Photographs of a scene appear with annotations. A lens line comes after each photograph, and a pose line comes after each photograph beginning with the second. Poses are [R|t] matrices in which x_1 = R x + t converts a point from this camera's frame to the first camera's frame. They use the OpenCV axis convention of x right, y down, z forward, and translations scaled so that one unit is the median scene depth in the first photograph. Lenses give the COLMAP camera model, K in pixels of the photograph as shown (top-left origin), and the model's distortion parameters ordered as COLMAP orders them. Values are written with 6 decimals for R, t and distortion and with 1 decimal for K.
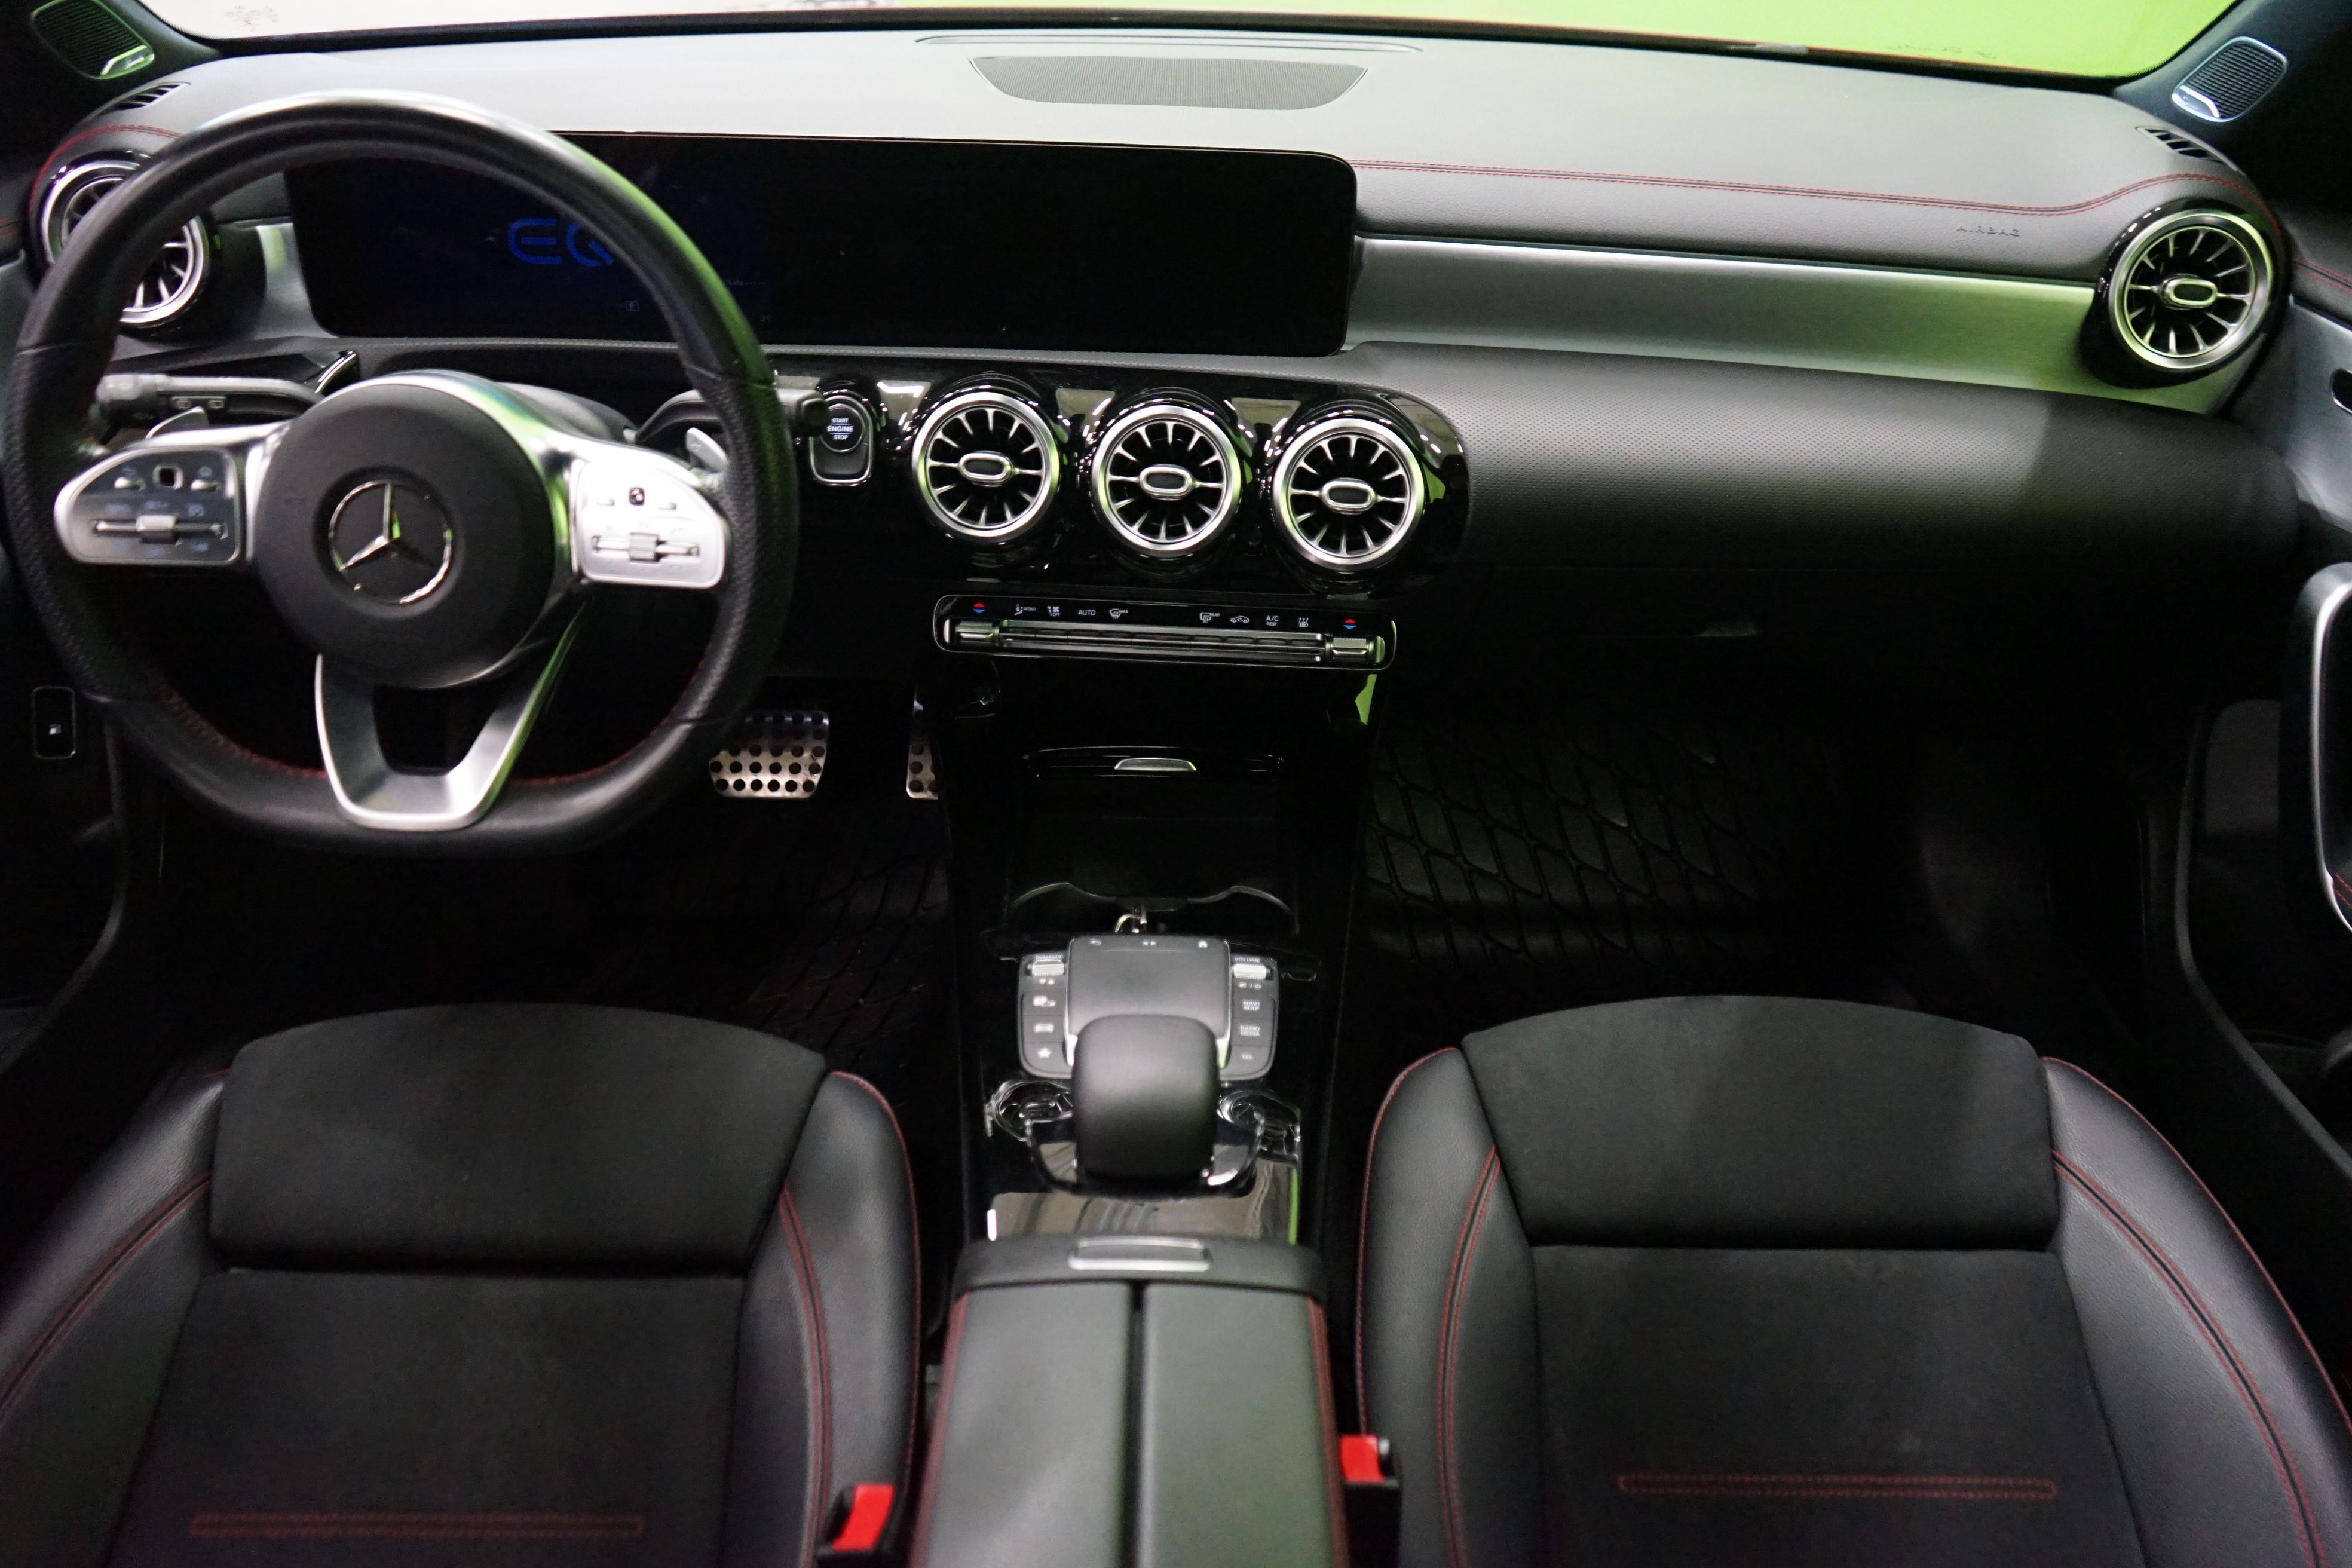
lens RADIAL K [[1885.5, 0, 1179.5], [0, 1885.5, 786.7], [0, 0, 1]] dist [-0.007460, 0.005402]
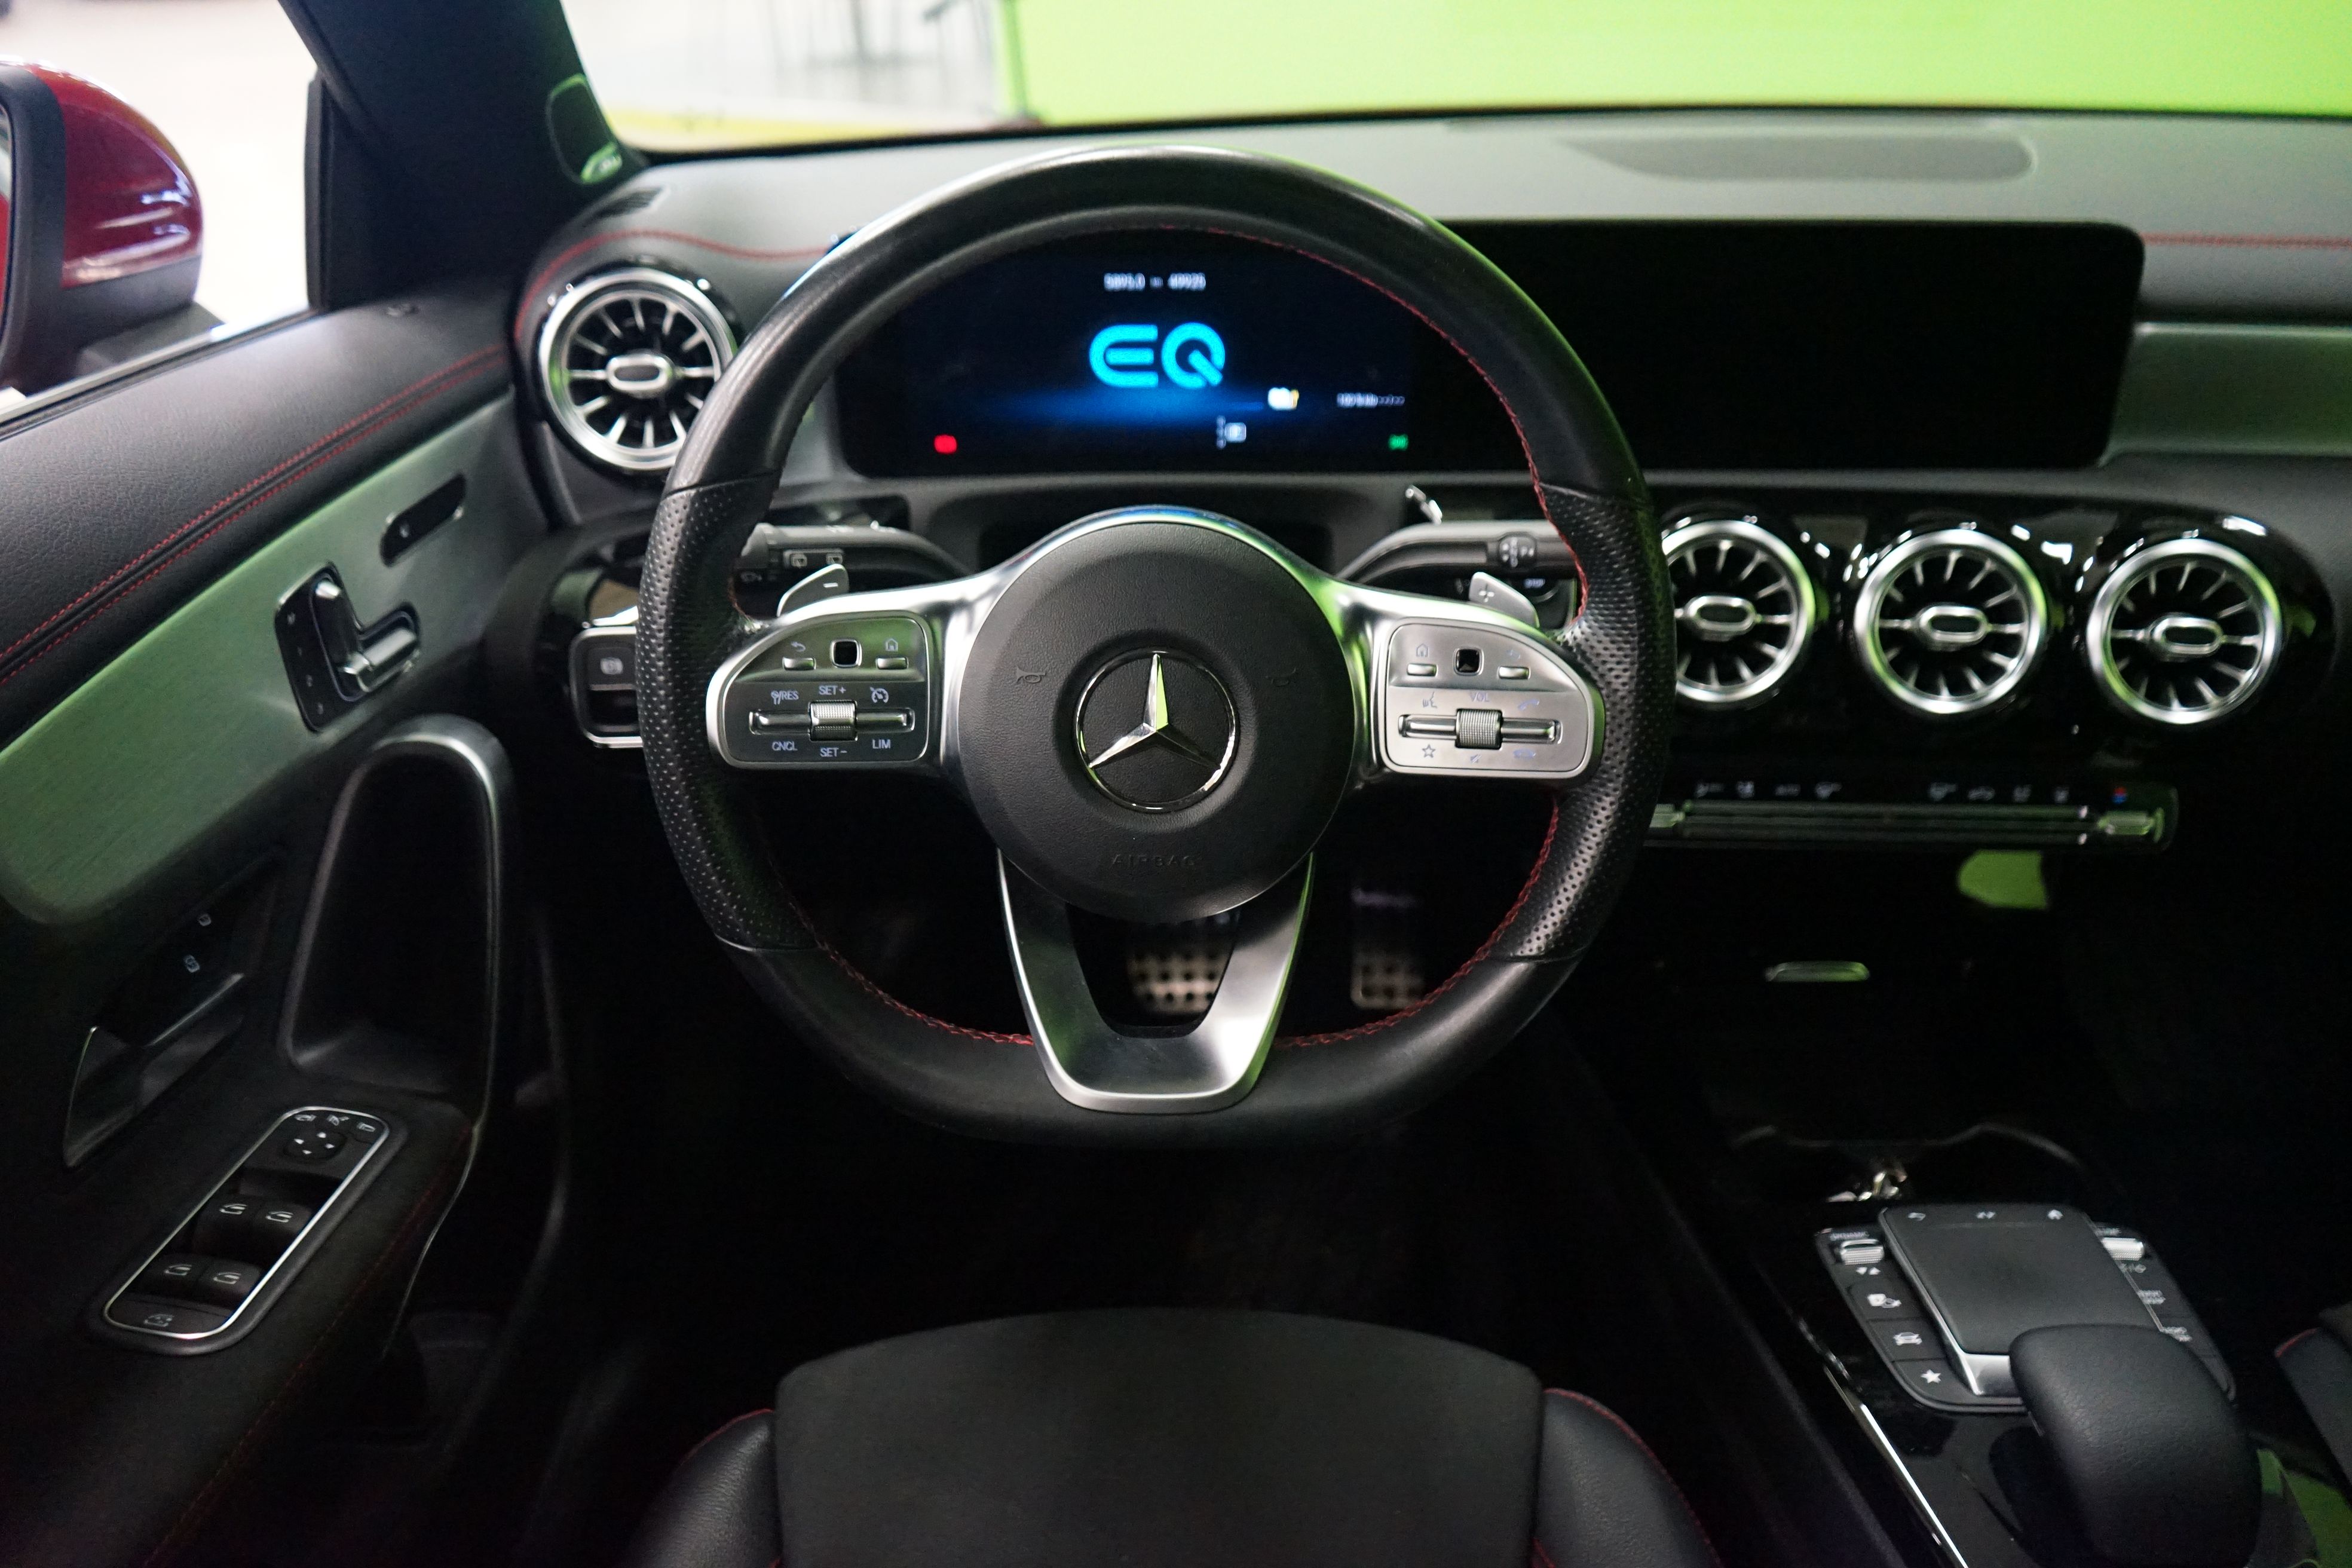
lens RADIAL K [[1885.5, 0, 1173.0], [0, 1885.5, 778.8], [0, 0, 1]] dist [-0.007460, 0.005402]
pose [[0.999599, -0.028261, -0.001527, -0.333025], [0.028021, 0.995819, -0.086945, -0.036585], [0.003978, 0.086867, 0.996212, 0.205903]]
